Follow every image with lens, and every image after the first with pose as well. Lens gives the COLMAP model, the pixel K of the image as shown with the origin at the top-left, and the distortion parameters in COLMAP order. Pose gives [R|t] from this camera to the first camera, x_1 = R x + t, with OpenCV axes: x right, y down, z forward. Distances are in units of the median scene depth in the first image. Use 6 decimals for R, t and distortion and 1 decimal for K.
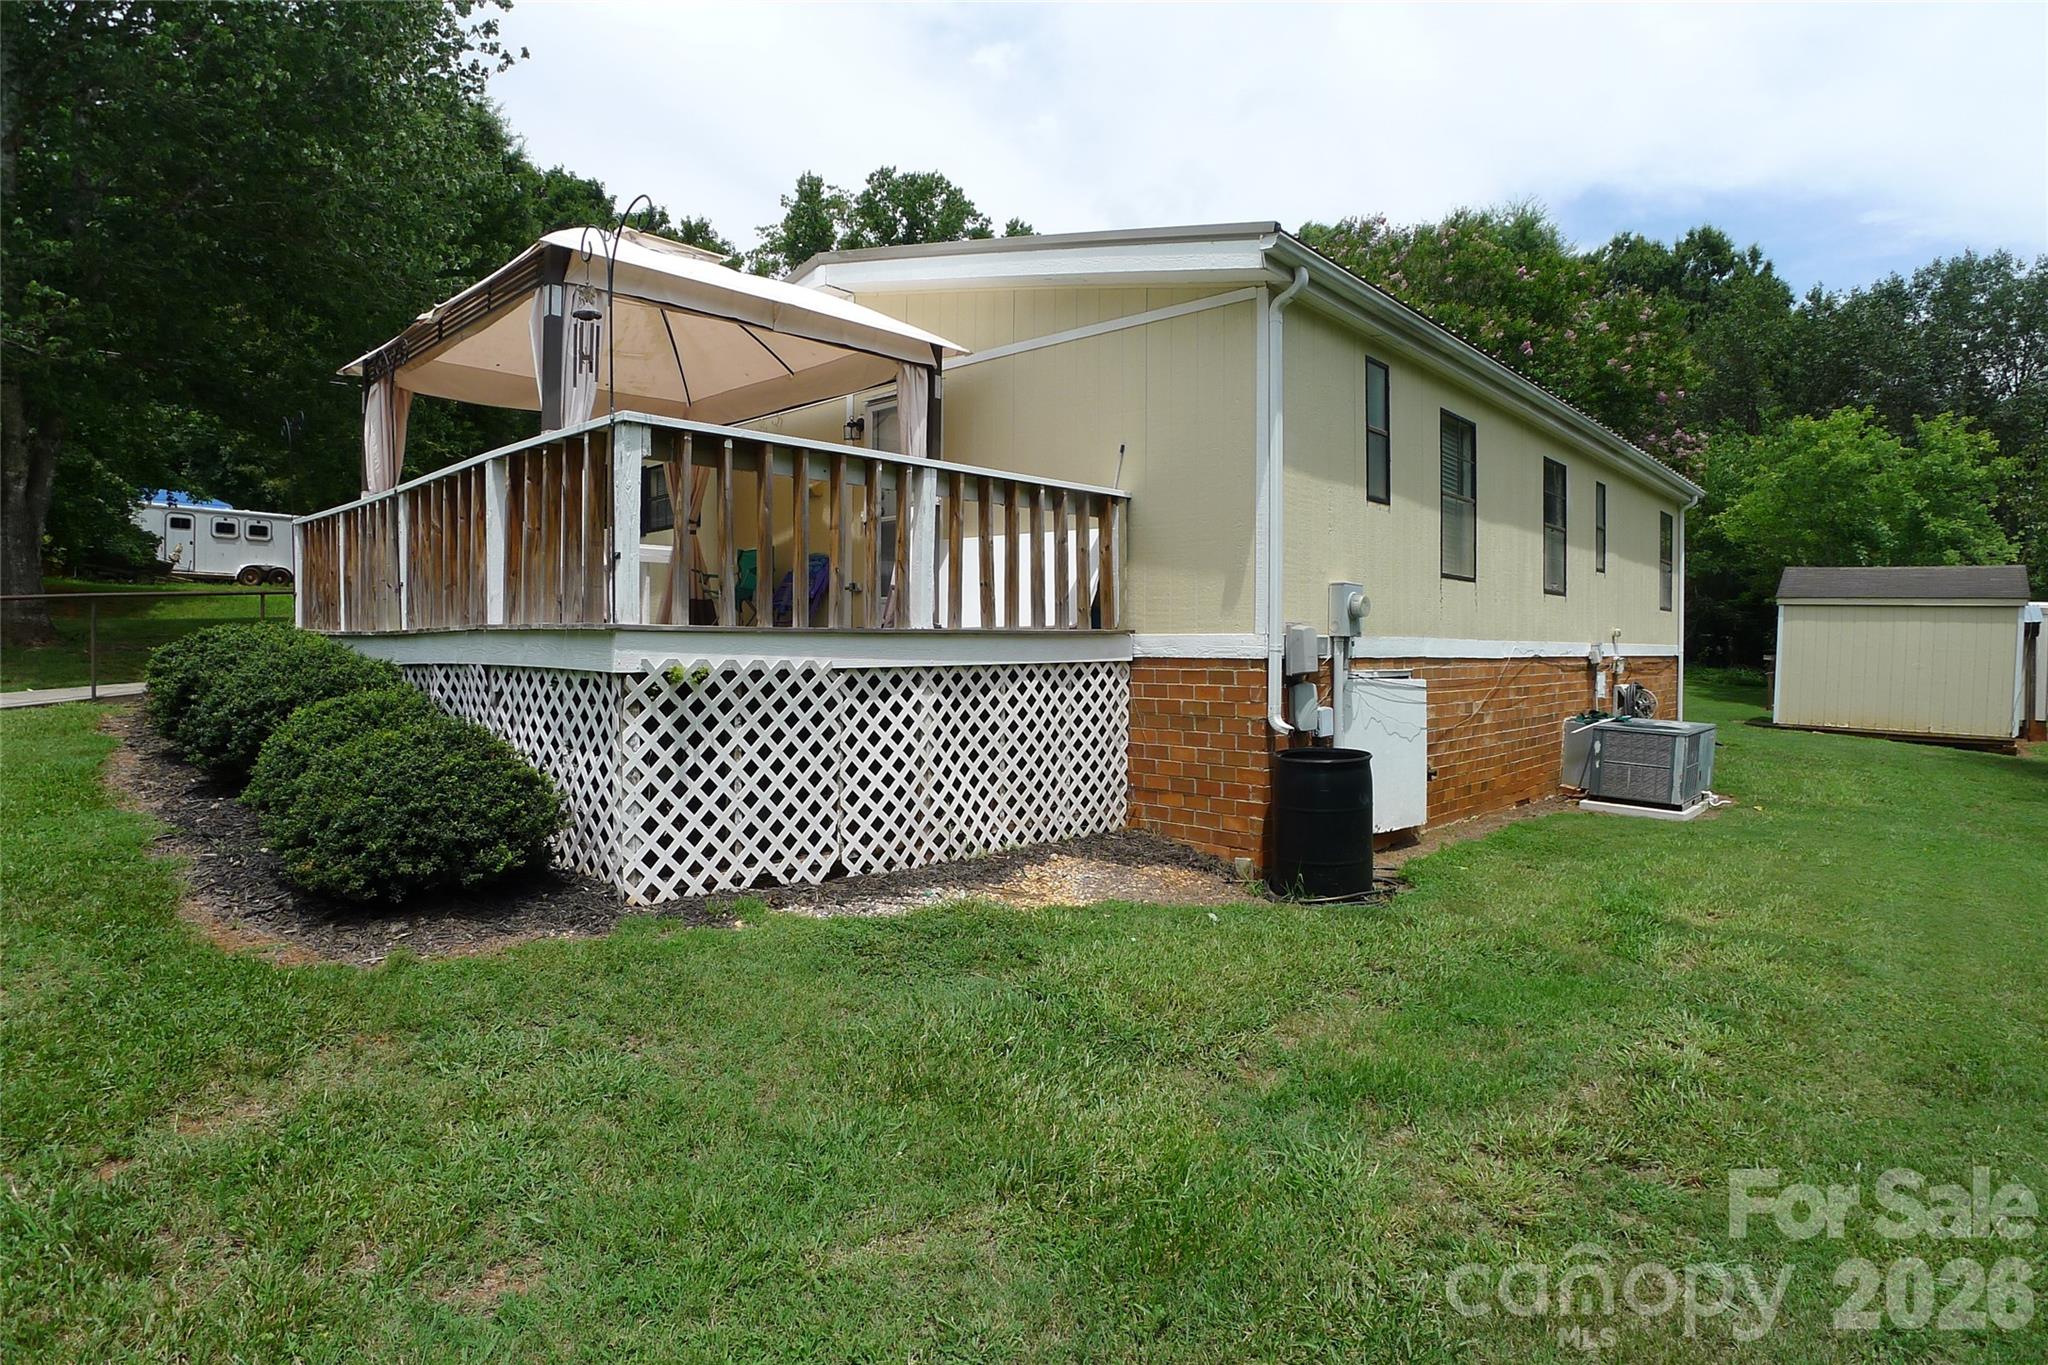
lens RADIAL K [[1067.0, 0, 1011.5], [0, 1067.0, 653.5], [0, 0, 1]] dist [-0.089262, 0.025772]
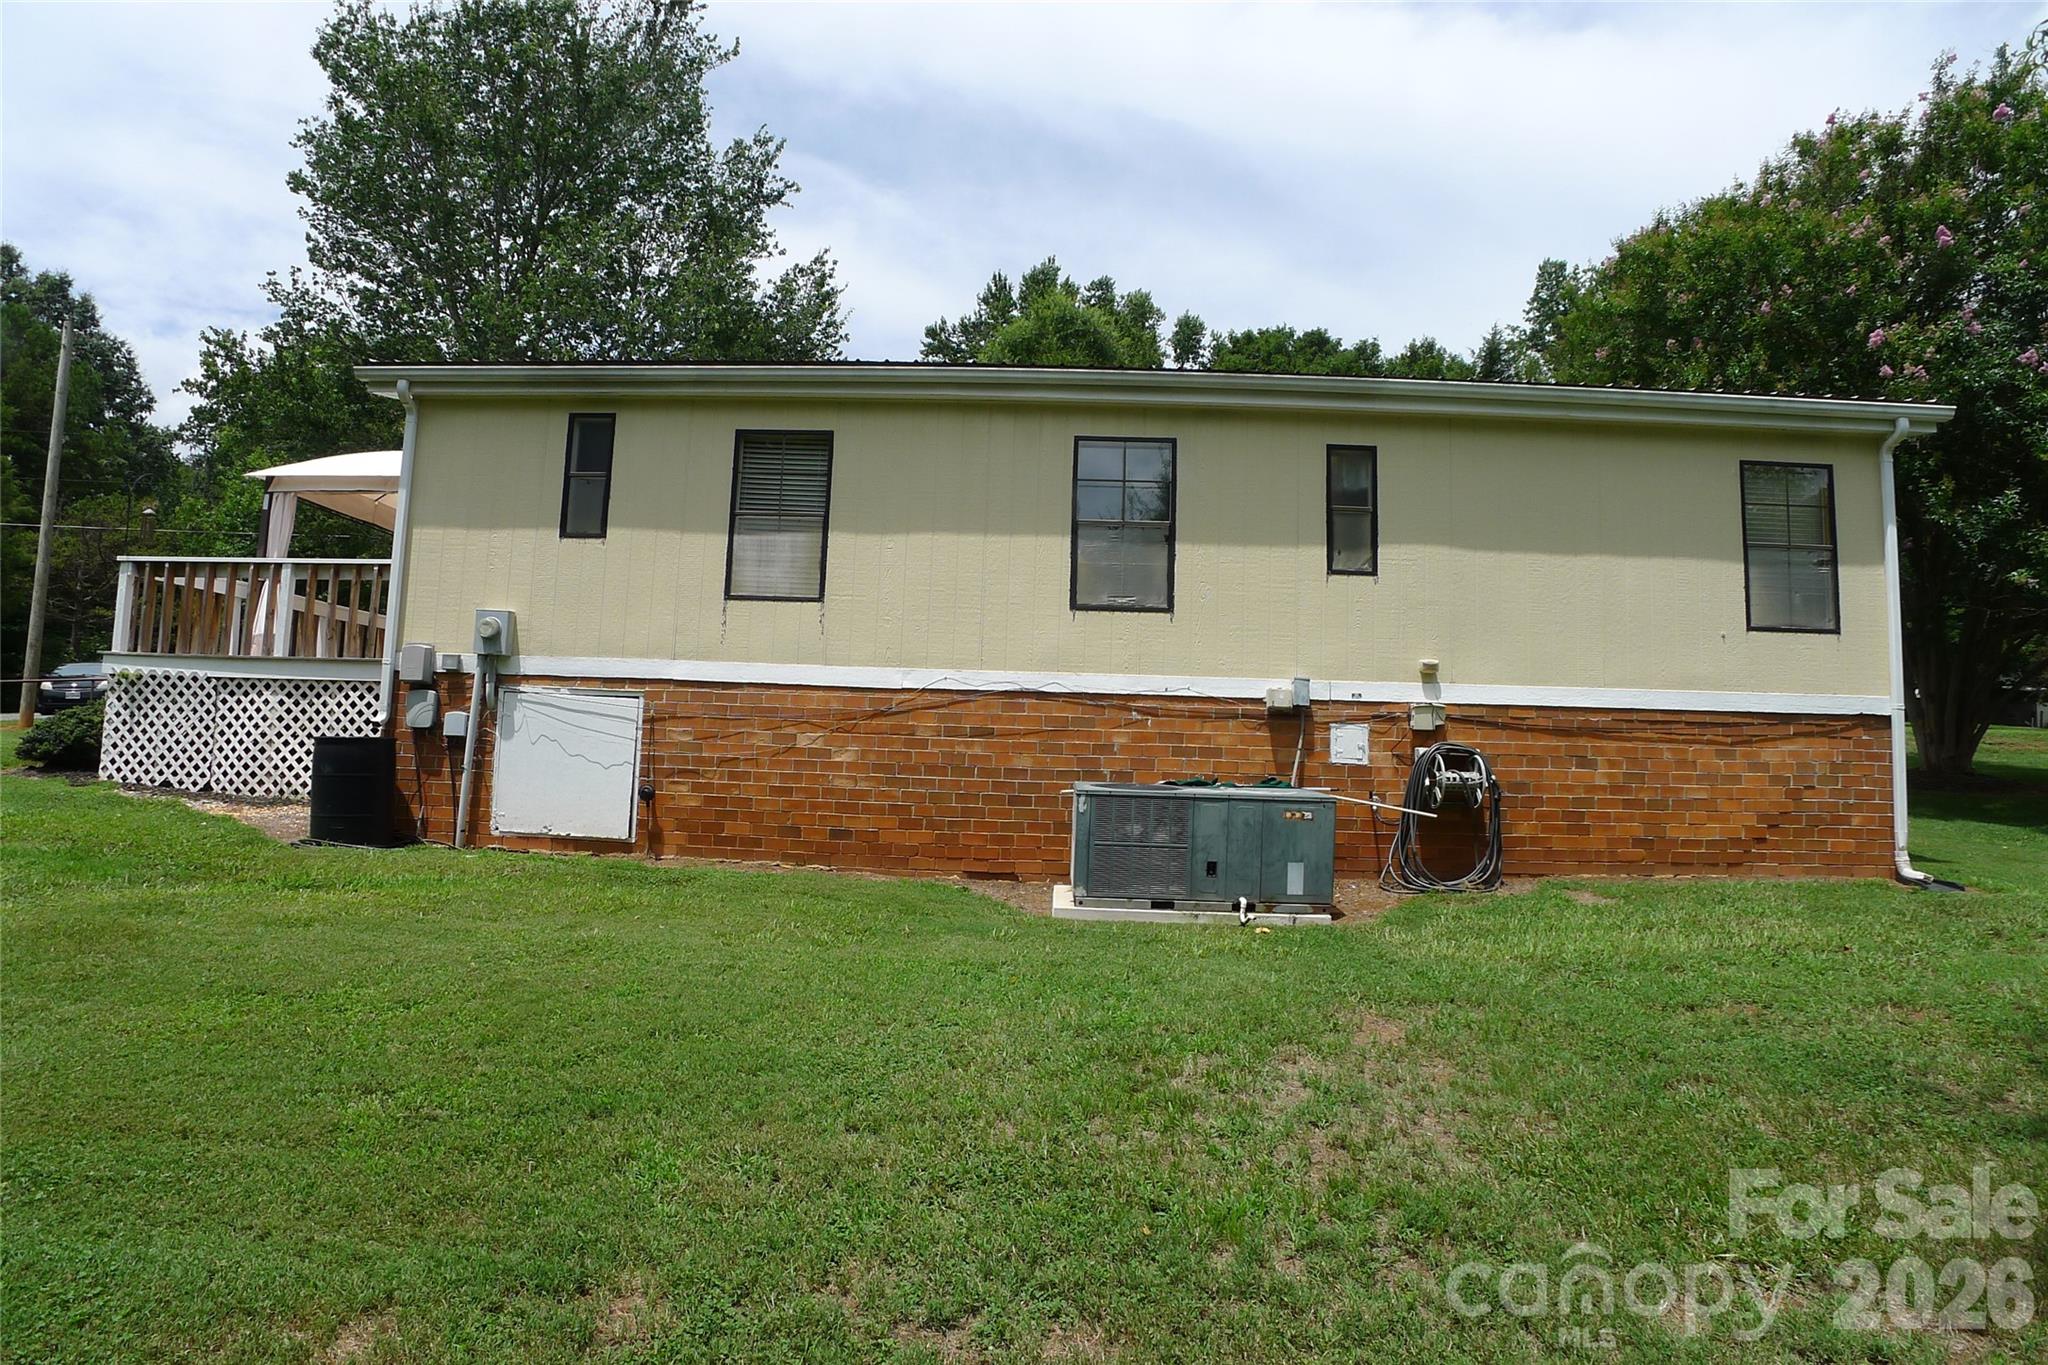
lens RADIAL K [[1067.0, 0, 1011.5], [0, 1067.0, 653.5], [0, 0, 1]] dist [-0.089262, 0.025772]
pose [[0.648637, -0.062910, -0.758494, 2.042845], [-0.035599, 0.992980, -0.112801, 0.121631], [0.760265, 0.100169, 0.641844, 0.891381]]
